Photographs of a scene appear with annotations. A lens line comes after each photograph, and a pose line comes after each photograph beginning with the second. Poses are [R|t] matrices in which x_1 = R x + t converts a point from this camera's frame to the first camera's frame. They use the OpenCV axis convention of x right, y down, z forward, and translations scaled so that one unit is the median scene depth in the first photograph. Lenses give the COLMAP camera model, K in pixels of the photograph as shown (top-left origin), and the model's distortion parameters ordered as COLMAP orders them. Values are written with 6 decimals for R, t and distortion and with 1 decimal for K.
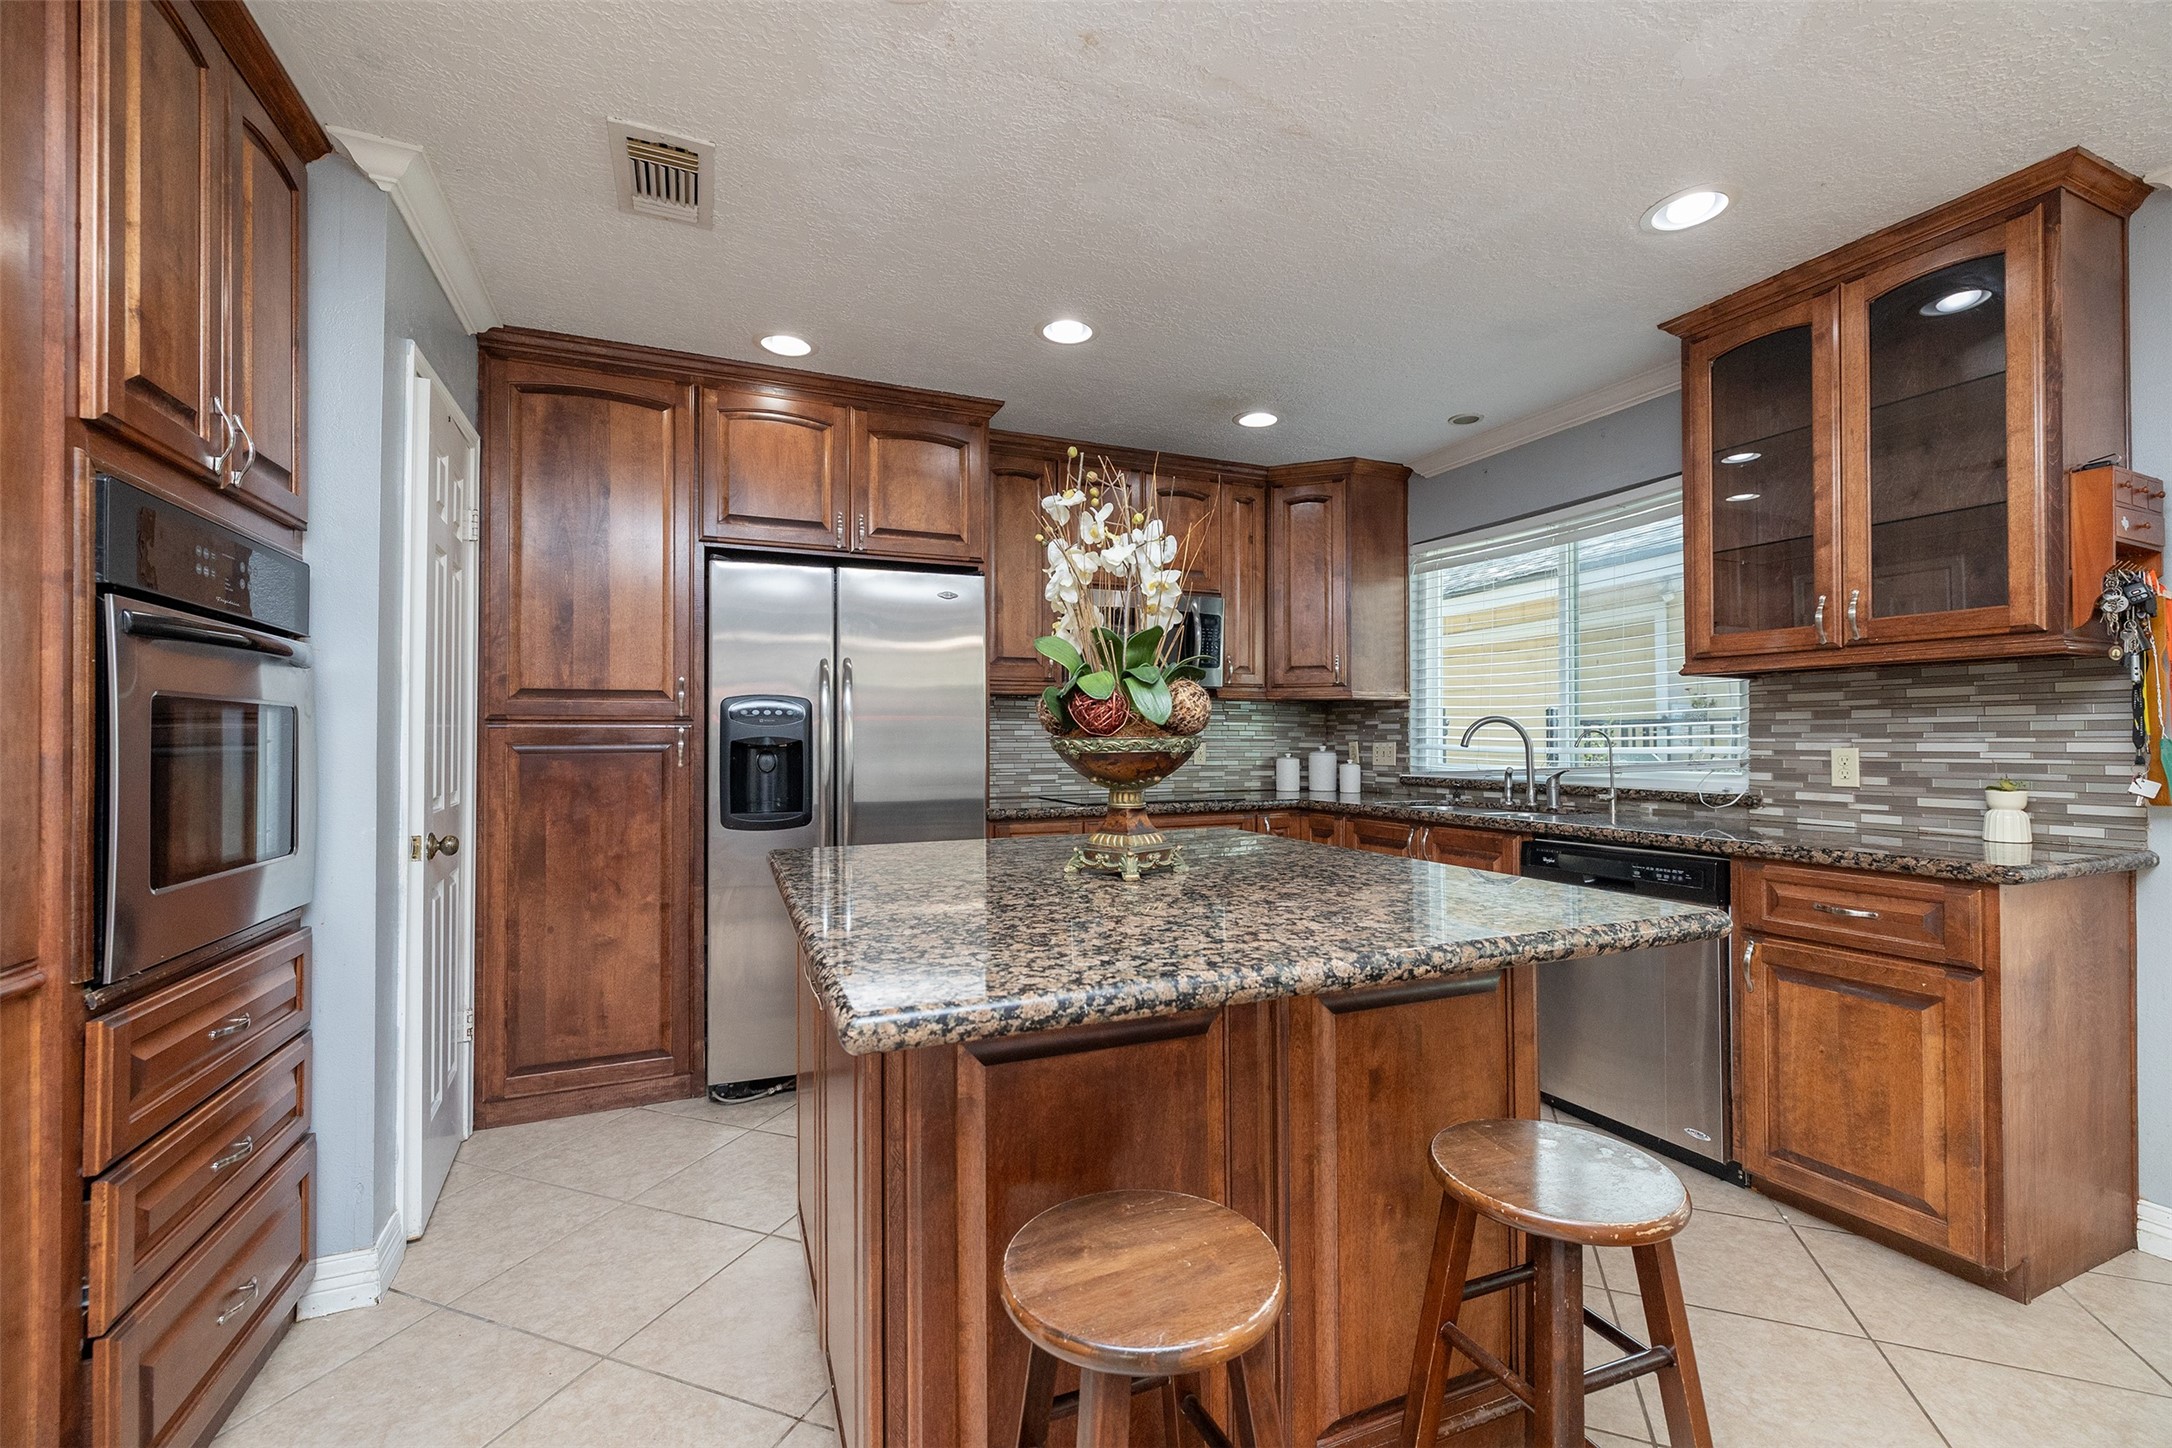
lens RADIAL K [[908.4, 0, 1089.5], [0, 908.4, 727.2], [0, 0, 1]] dist [0.001472, -0.000049]
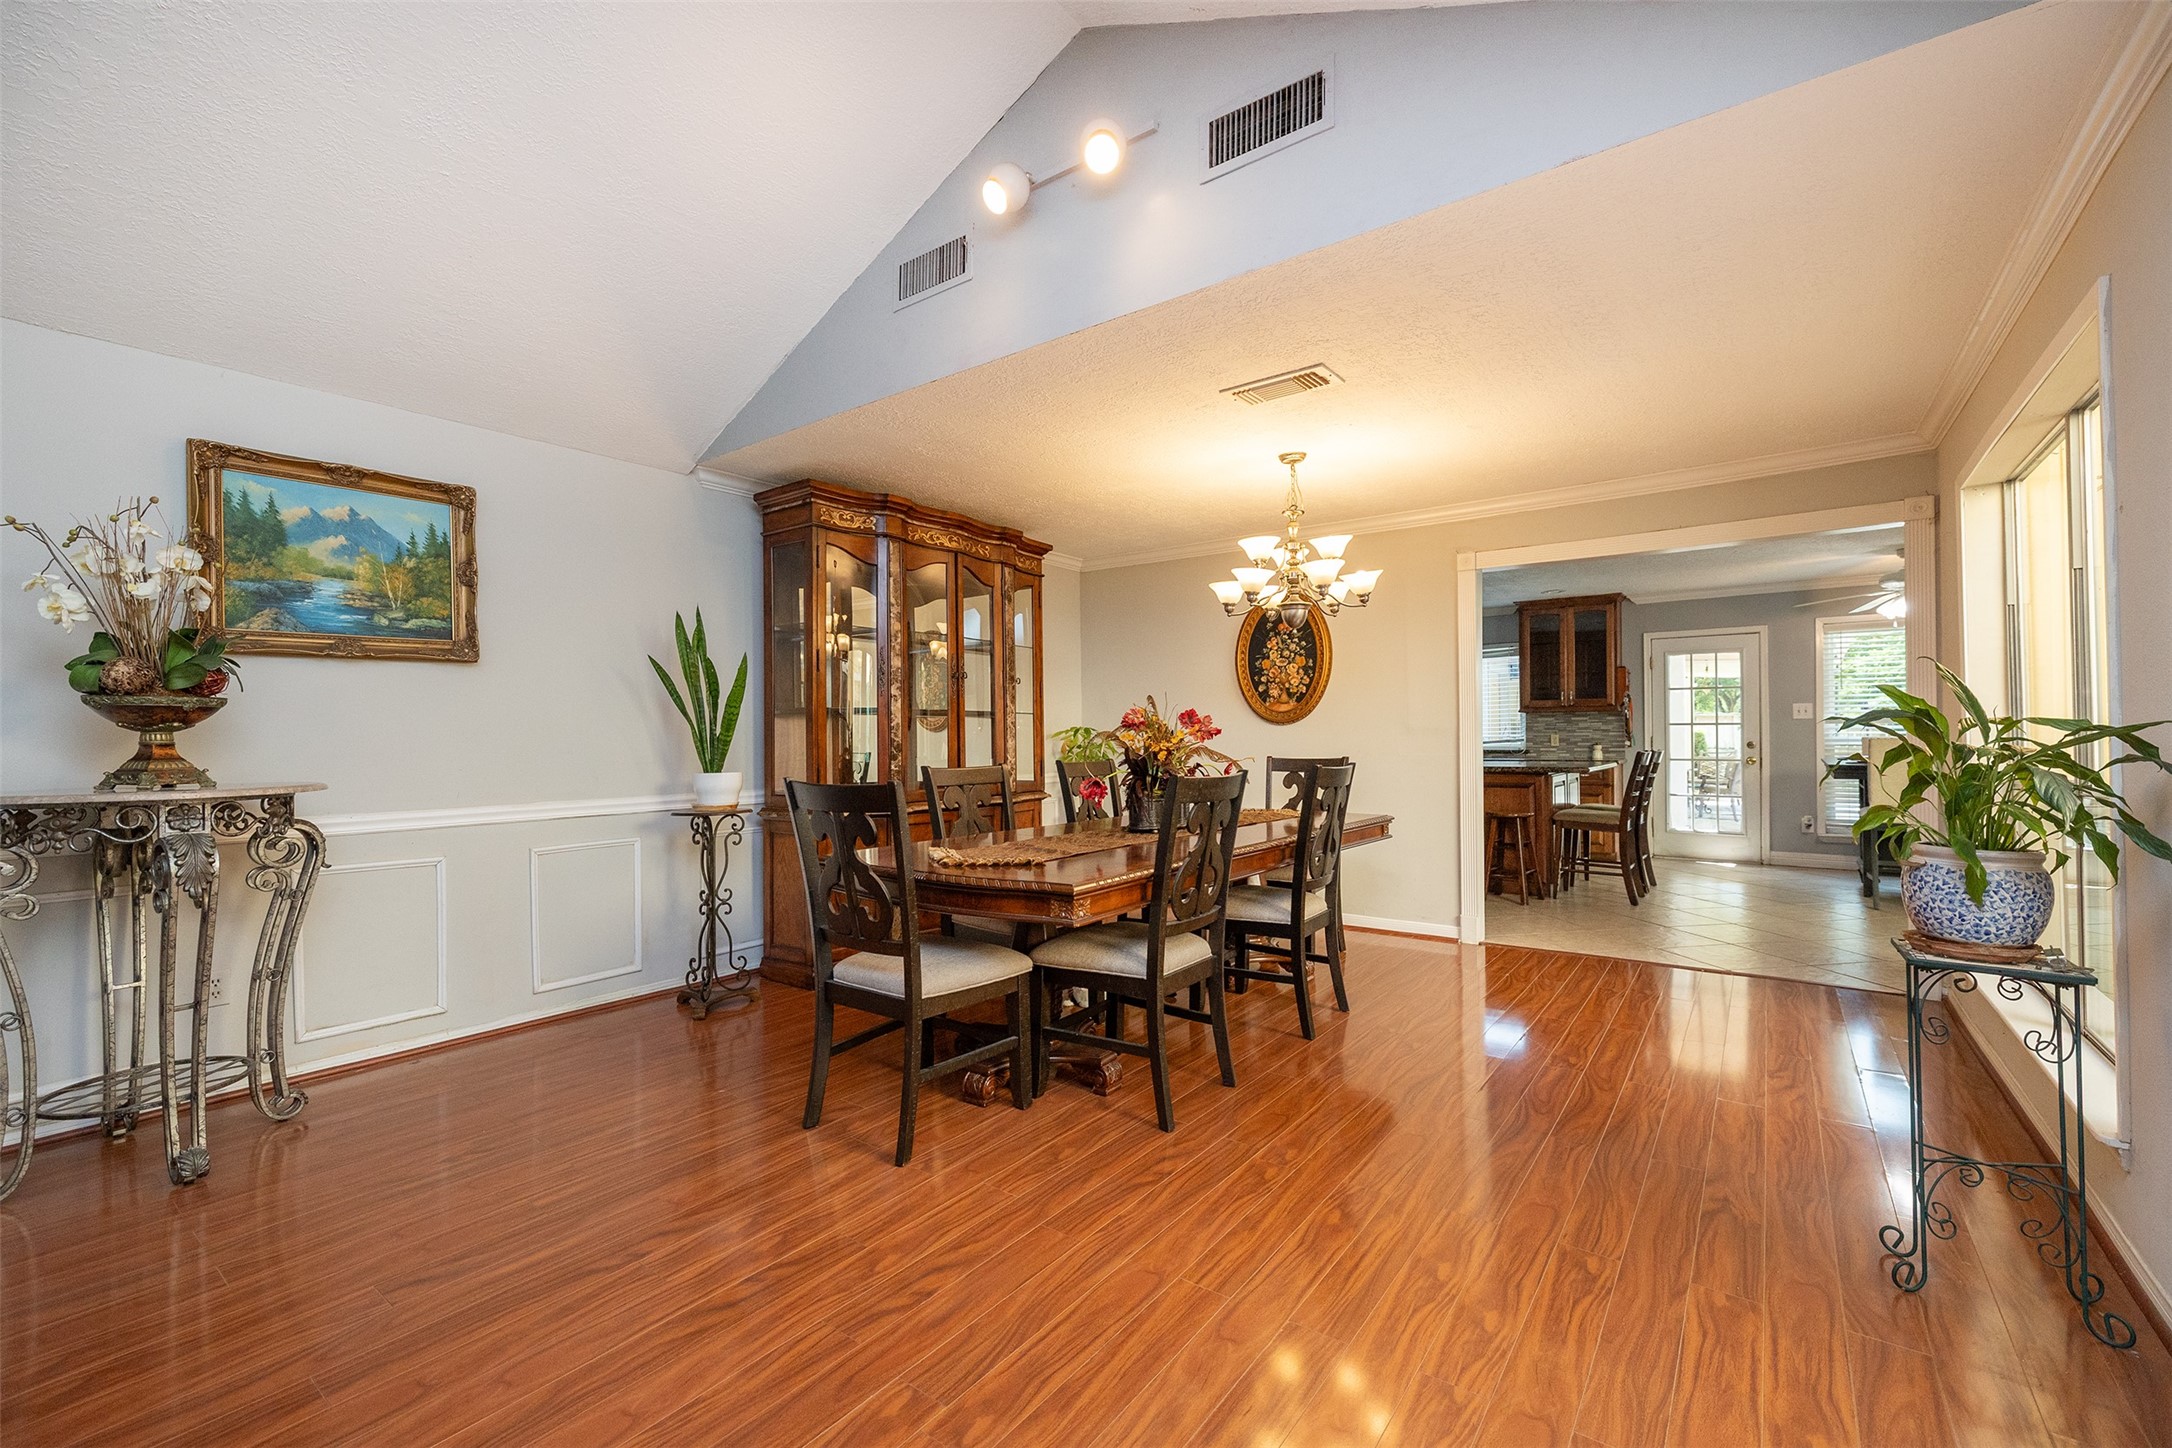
lens RADIAL K [[908.4, 0, 1099.2], [0, 908.4, 724.1], [0, 0, 1]] dist [0.001472, -0.000049]
pose [[0.864356, 0.004163, 0.502864, -2.128222], [-0.000838, 0.999976, -0.006837, 0.006360], [-0.502880, 0.005488, 0.864339, -0.972659]]
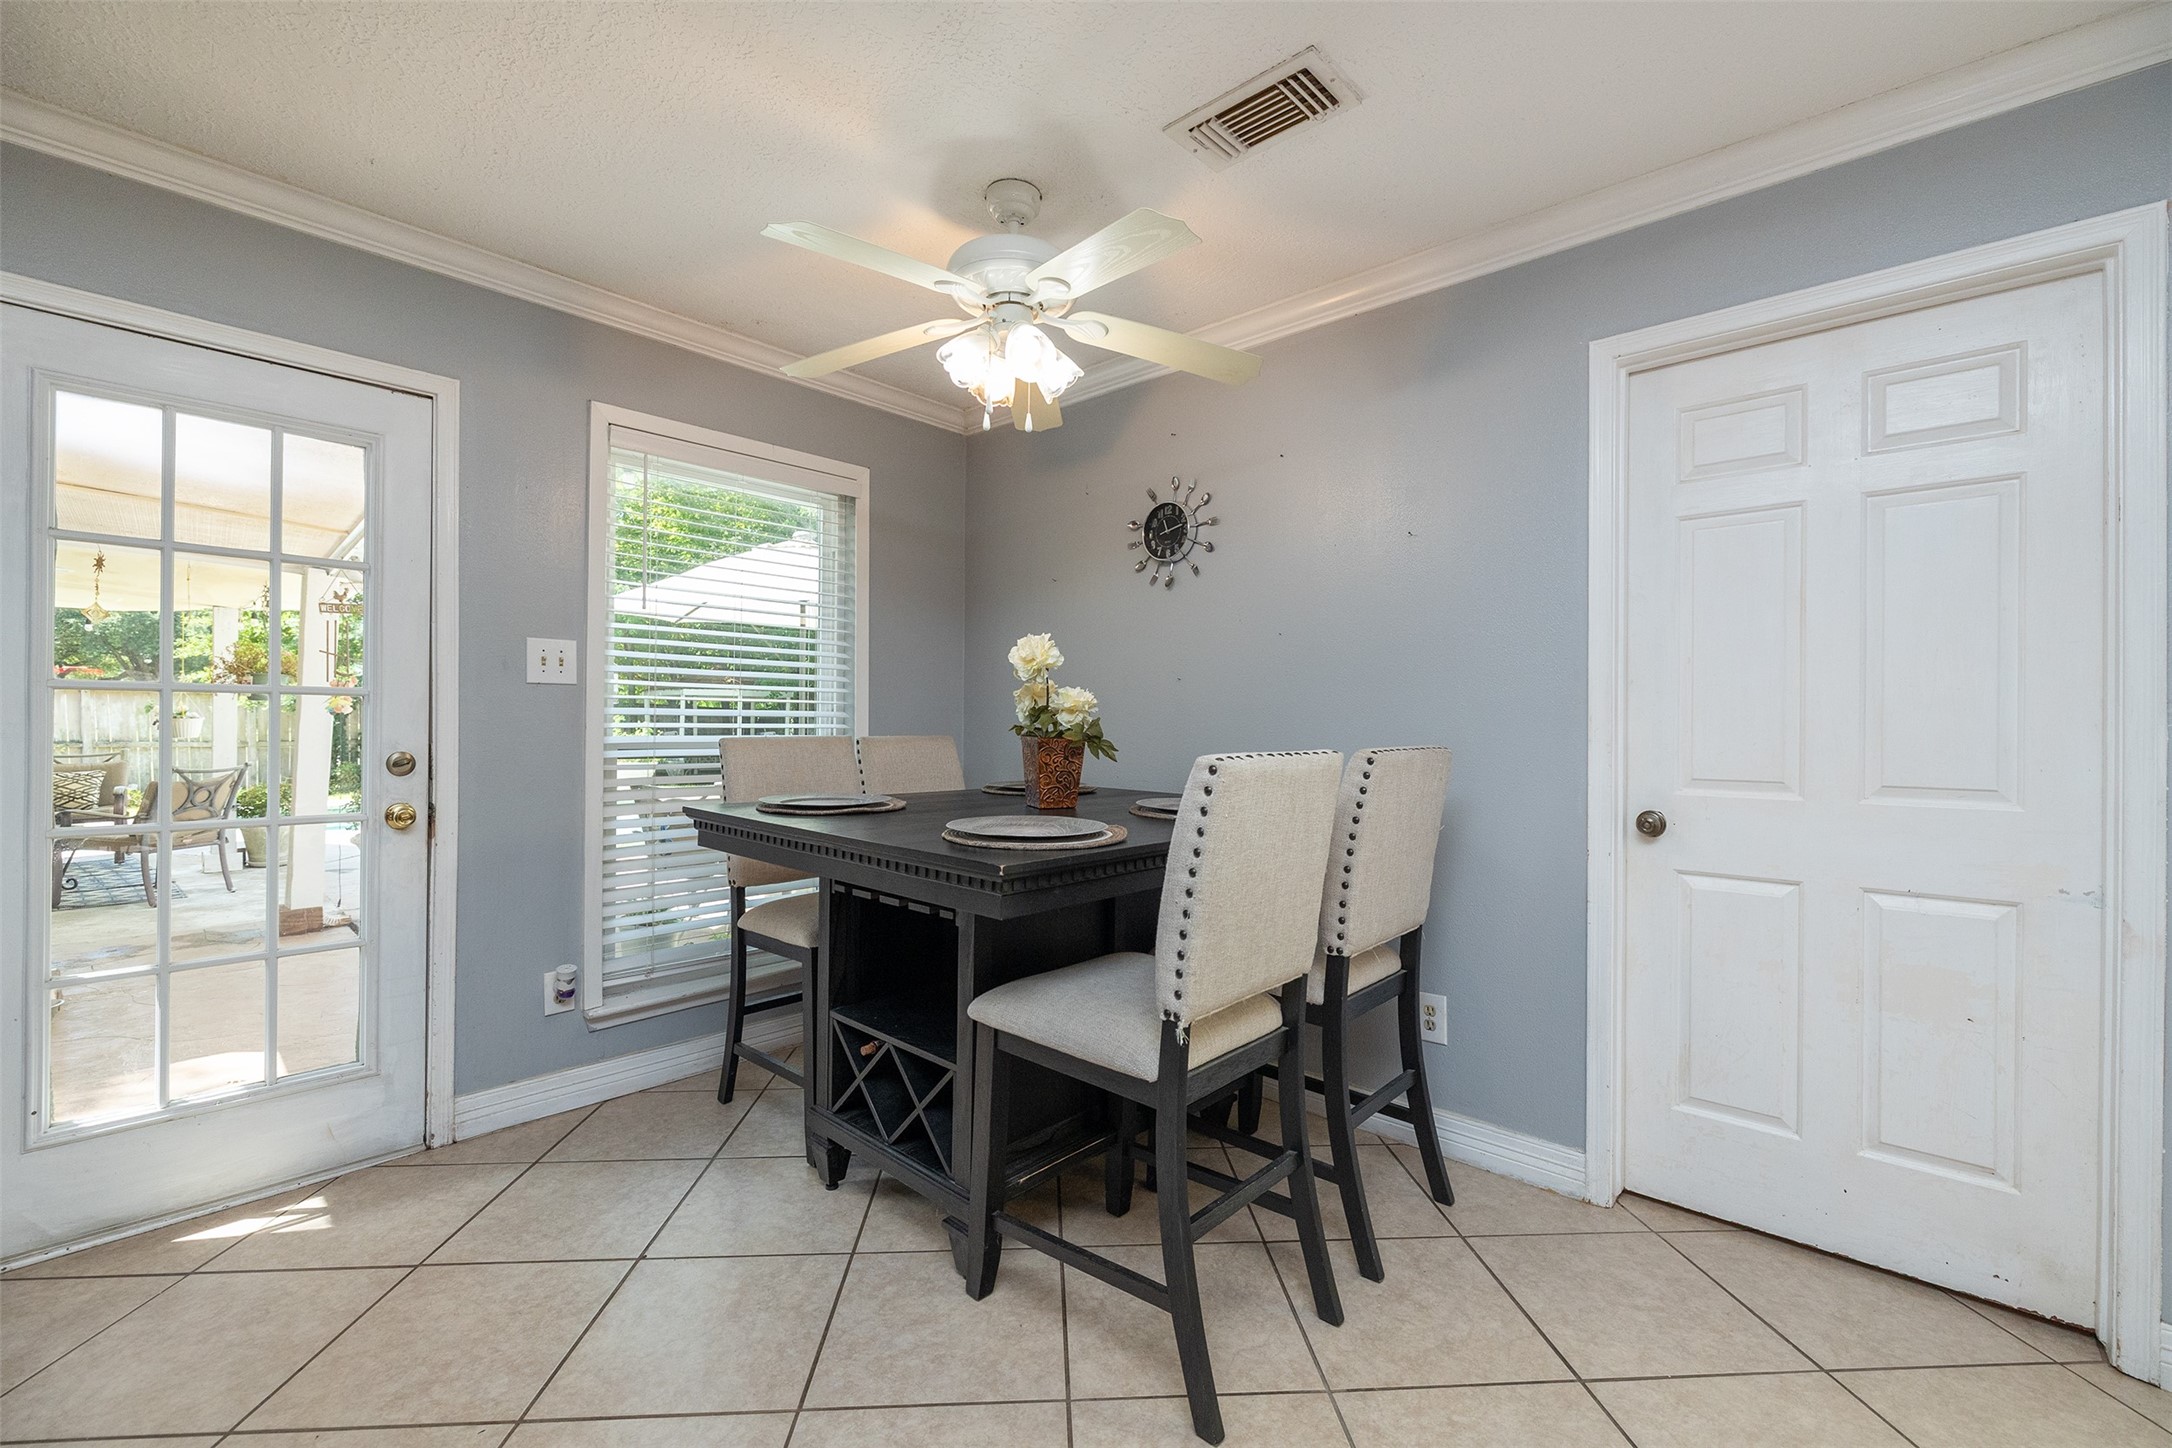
lens RADIAL K [[908.4, 0, 1084.4], [0, 908.4, 726.3], [0, 0, 1]] dist [0.001472, -0.000049]
pose [[-0.415278, -0.005753, 0.909676, -0.043033], [-0.019594, 0.999805, -0.002622, 0.005320], [-0.909484, -0.018913, -0.415309, 0.194260]]
